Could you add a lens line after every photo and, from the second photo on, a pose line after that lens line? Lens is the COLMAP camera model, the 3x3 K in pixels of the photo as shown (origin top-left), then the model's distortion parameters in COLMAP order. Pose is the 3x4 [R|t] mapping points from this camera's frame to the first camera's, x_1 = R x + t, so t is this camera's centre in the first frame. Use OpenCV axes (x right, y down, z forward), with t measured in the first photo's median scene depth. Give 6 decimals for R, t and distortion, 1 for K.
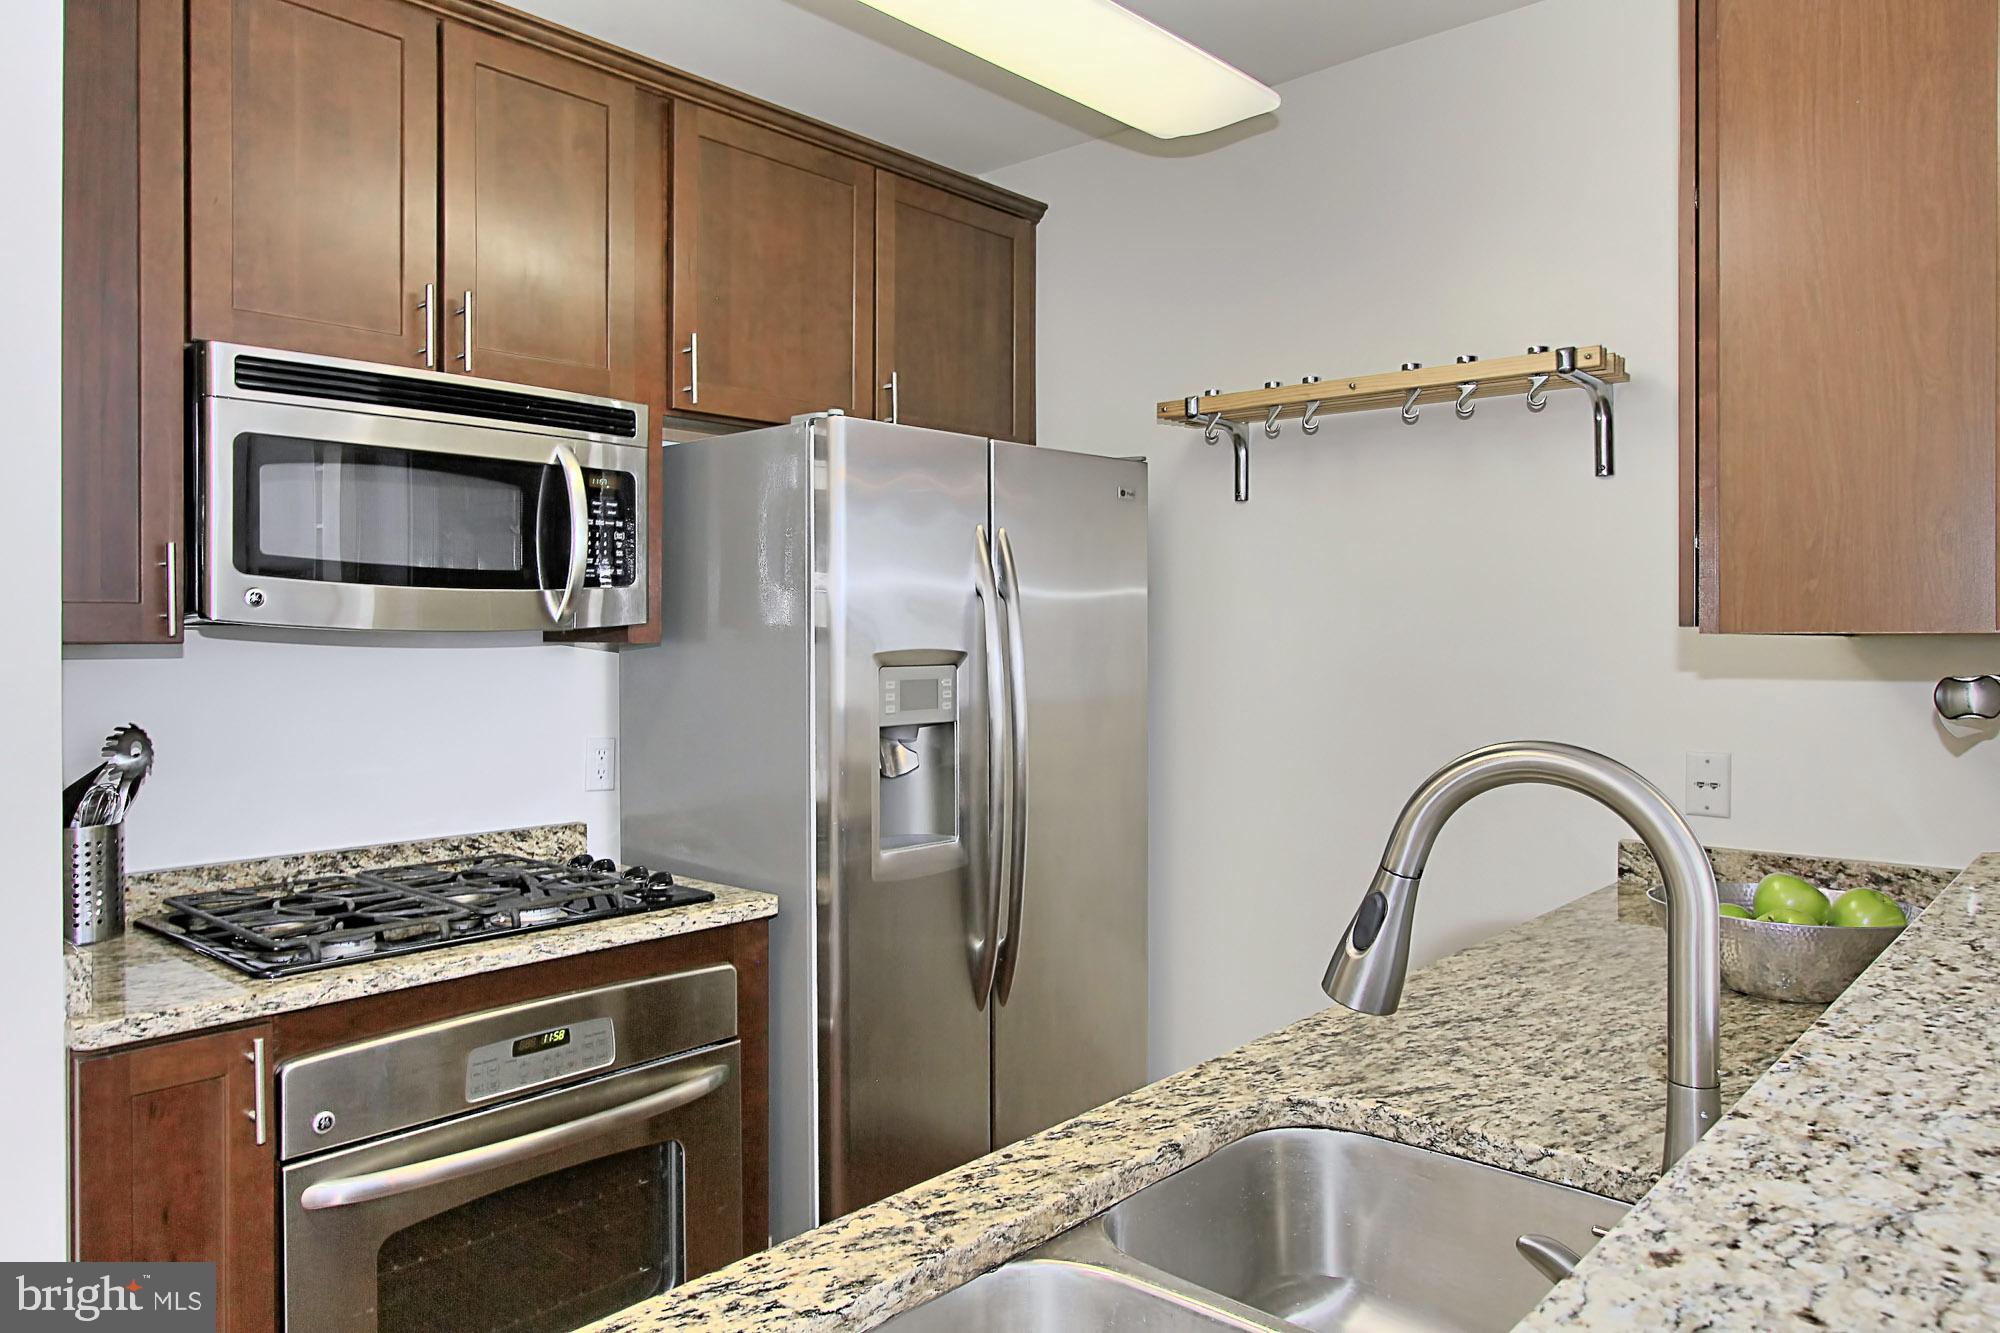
lens RADIAL K [[1339.9, 0, 952.1], [0, 1339.9, 640.5], [0, 0, 1]] dist [0.004772, -0.005565]
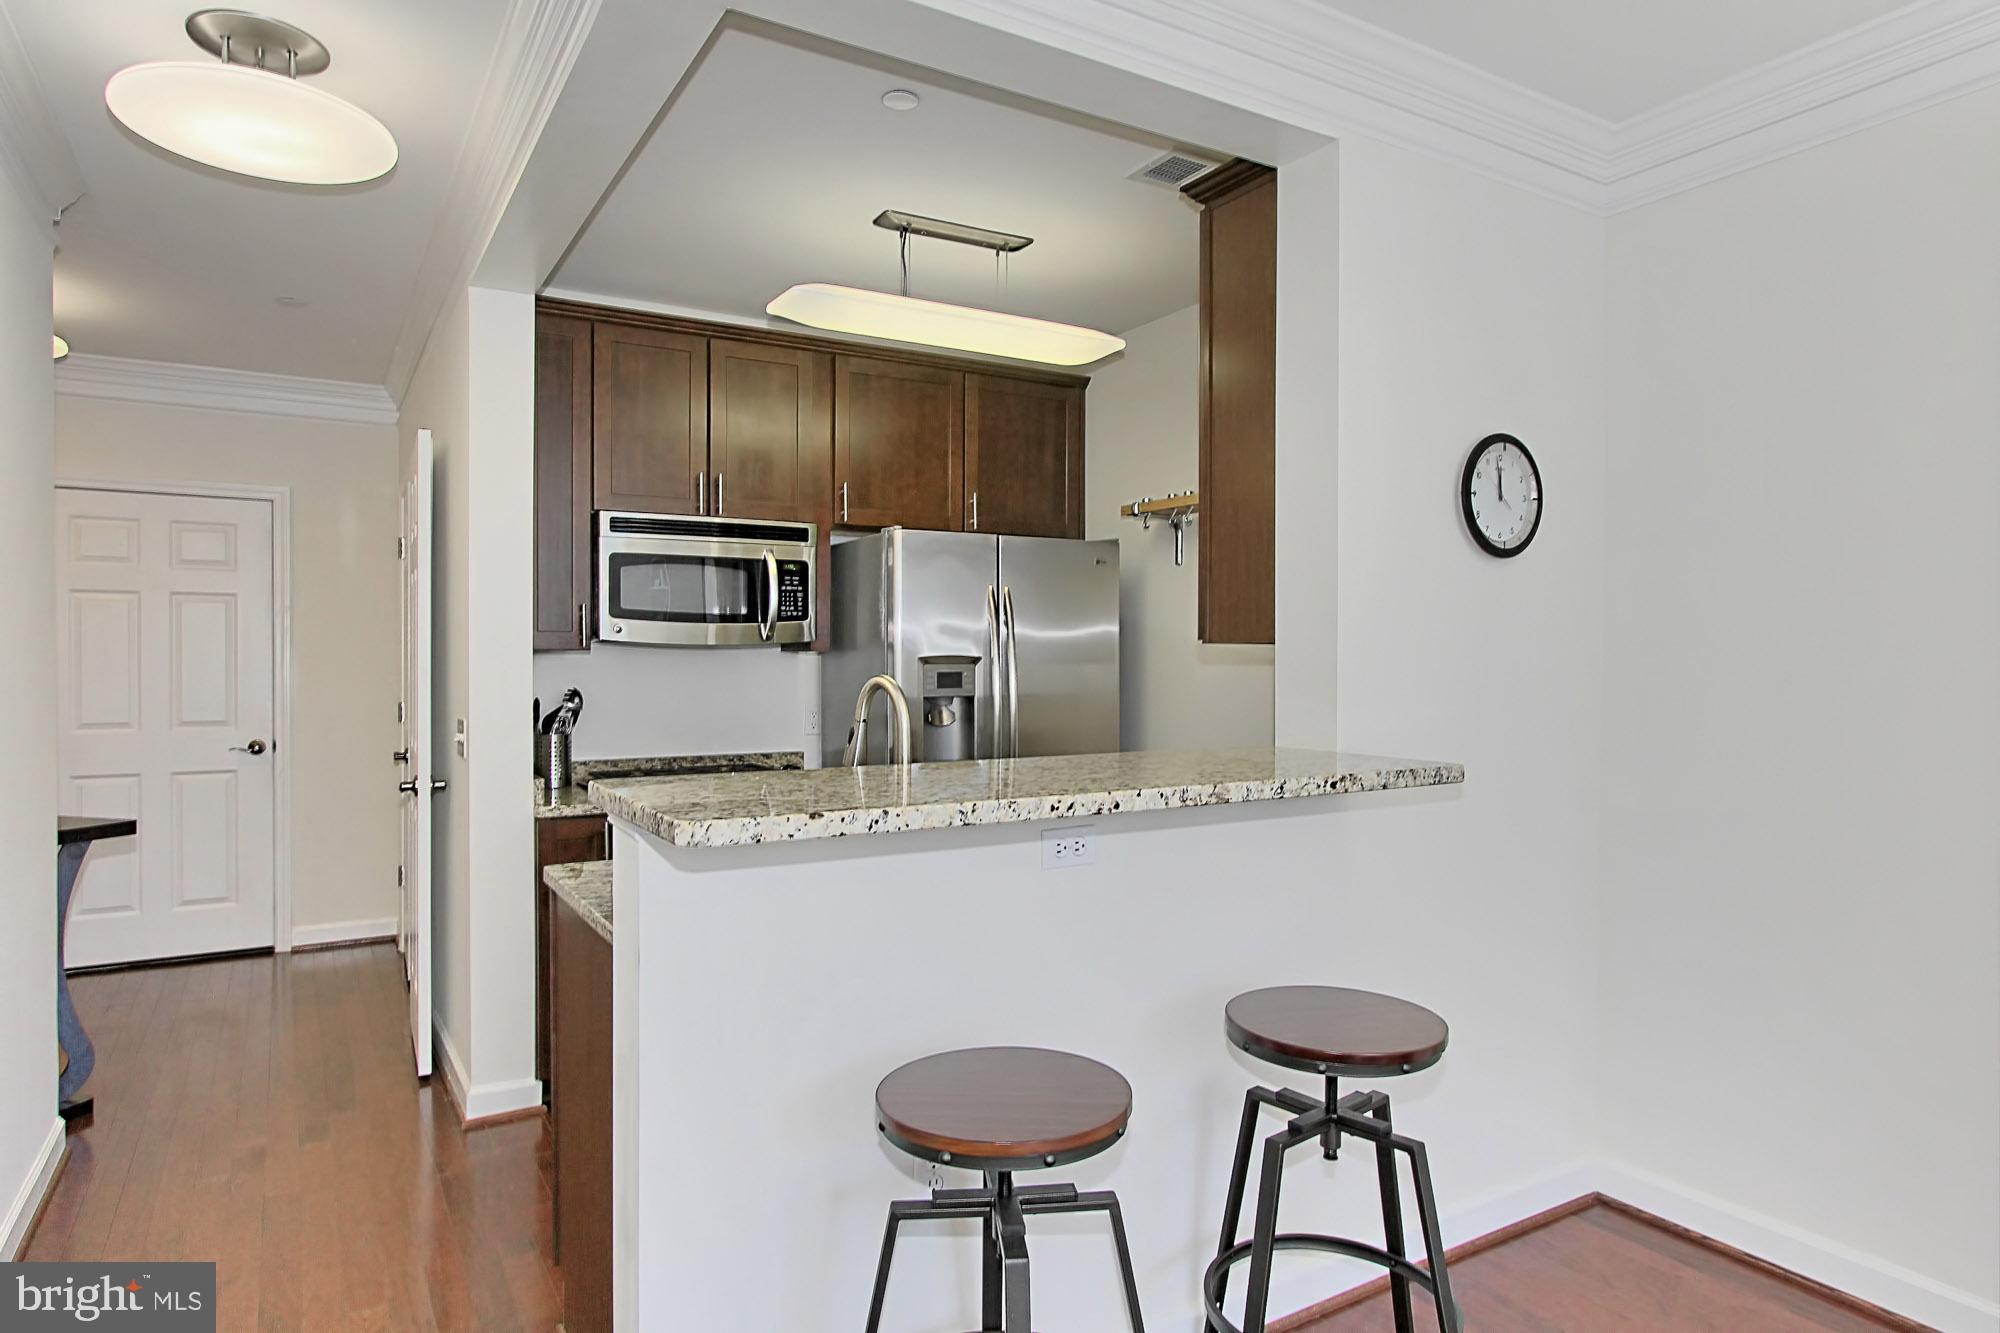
lens RADIAL K [[1184.5, 0, 909.2], [0, 1184.5, 655.6], [0, 0, 1]] dist [0.025145, -0.000403]
pose [[0.937103, 0.002711, -0.349043, 0.494235], [-0.004299, 0.999984, -0.003775, 0.014183], [0.349027, 0.005038, 0.937099, -0.527720]]
